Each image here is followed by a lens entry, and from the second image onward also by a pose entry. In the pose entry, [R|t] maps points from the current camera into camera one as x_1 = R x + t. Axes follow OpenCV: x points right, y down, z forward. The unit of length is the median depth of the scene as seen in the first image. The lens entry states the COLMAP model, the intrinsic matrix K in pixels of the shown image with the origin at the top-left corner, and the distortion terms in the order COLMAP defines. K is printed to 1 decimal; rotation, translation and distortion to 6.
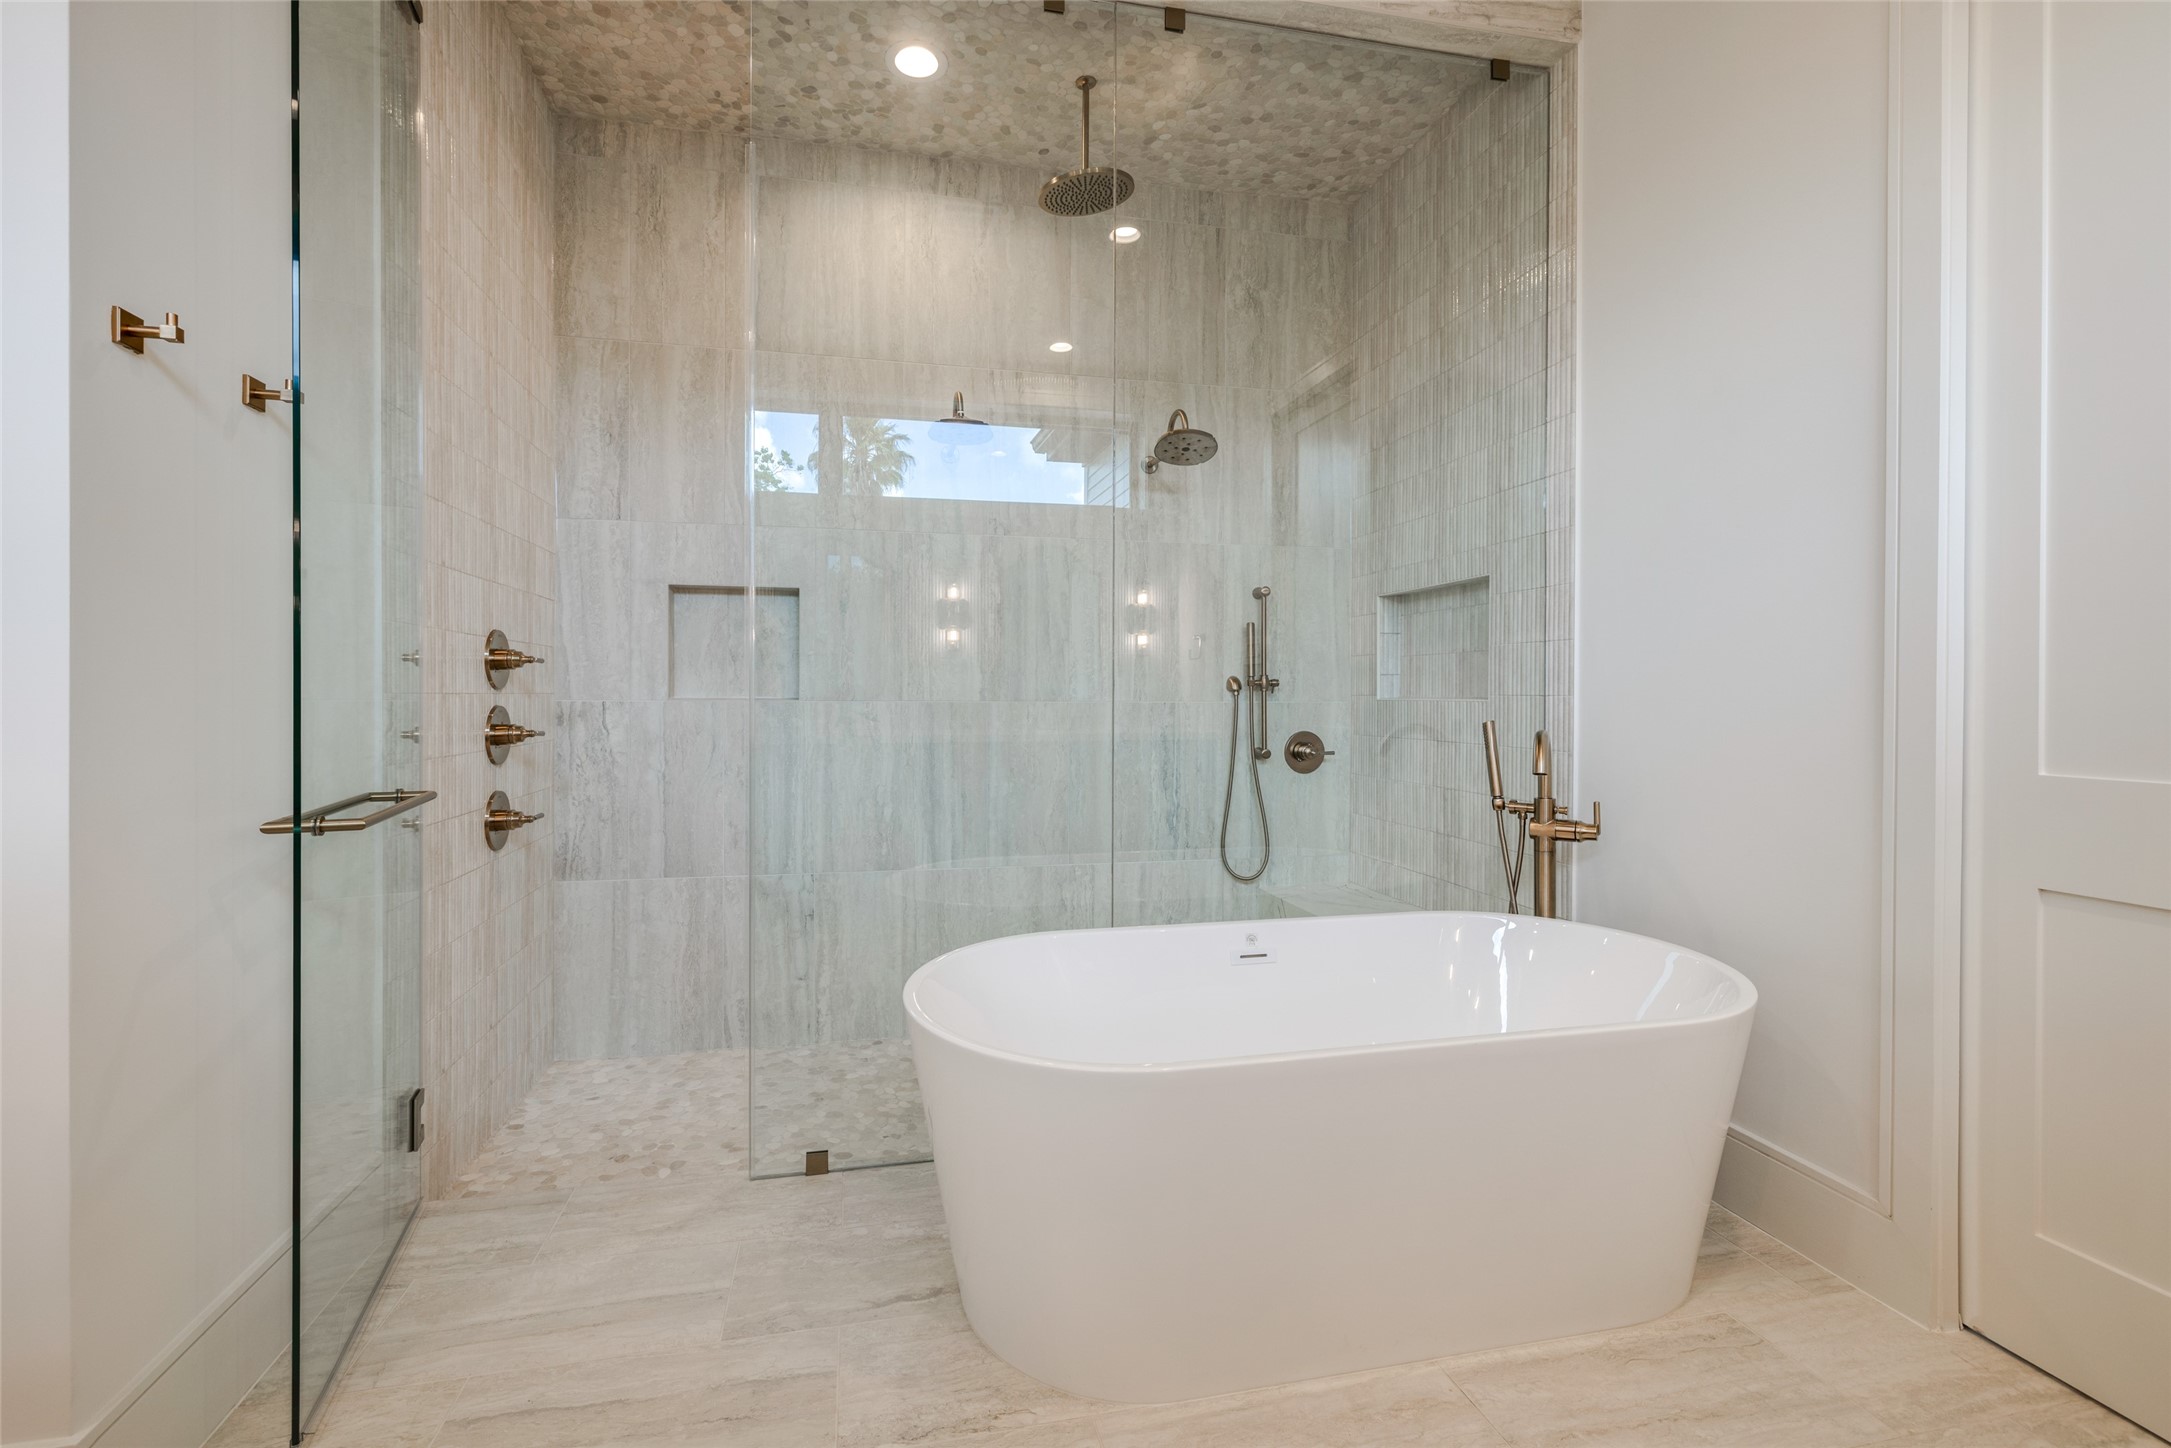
lens RADIAL K [[939.1, 0, 1083.0], [0, 939.1, 703.1], [0, 0, 1]] dist [0.001245, 0.000034]
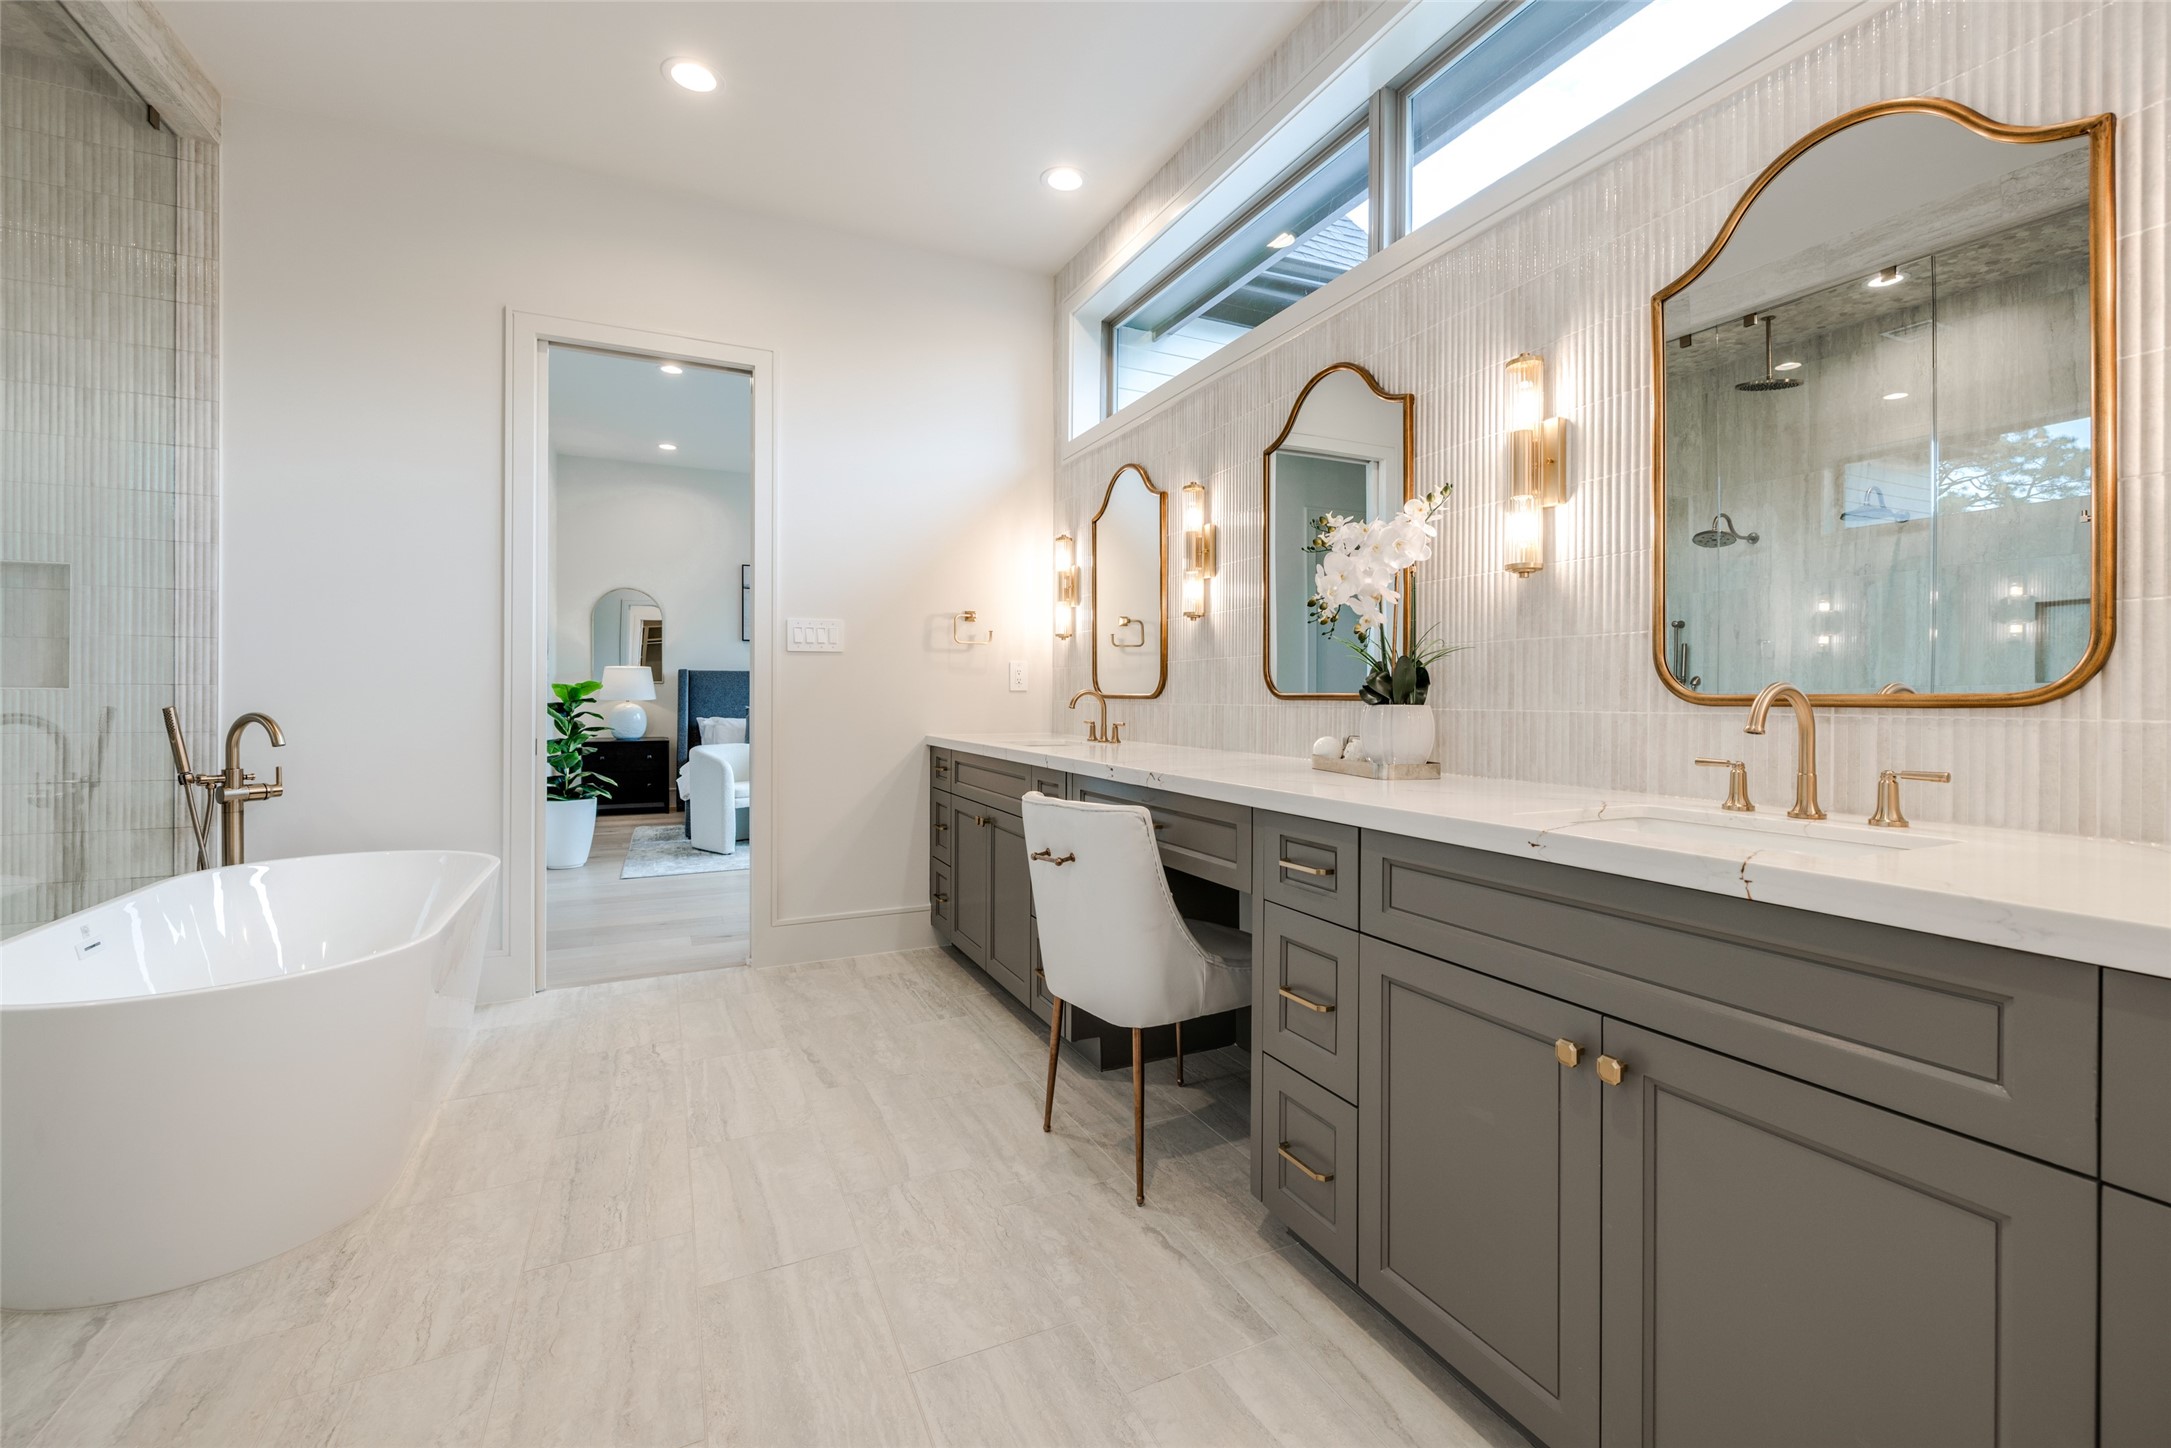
lens RADIAL K [[939.1, 0, 1083.0], [0, 939.1, 703.1], [0, 0, 1]] dist [0.001245, 0.000034]
pose [[-0.206129, -0.012529, 0.978445, -0.932749], [0.000437, 0.999917, 0.012896, 0.000771], [-0.978525, 0.003086, -0.206107, 0.170255]]
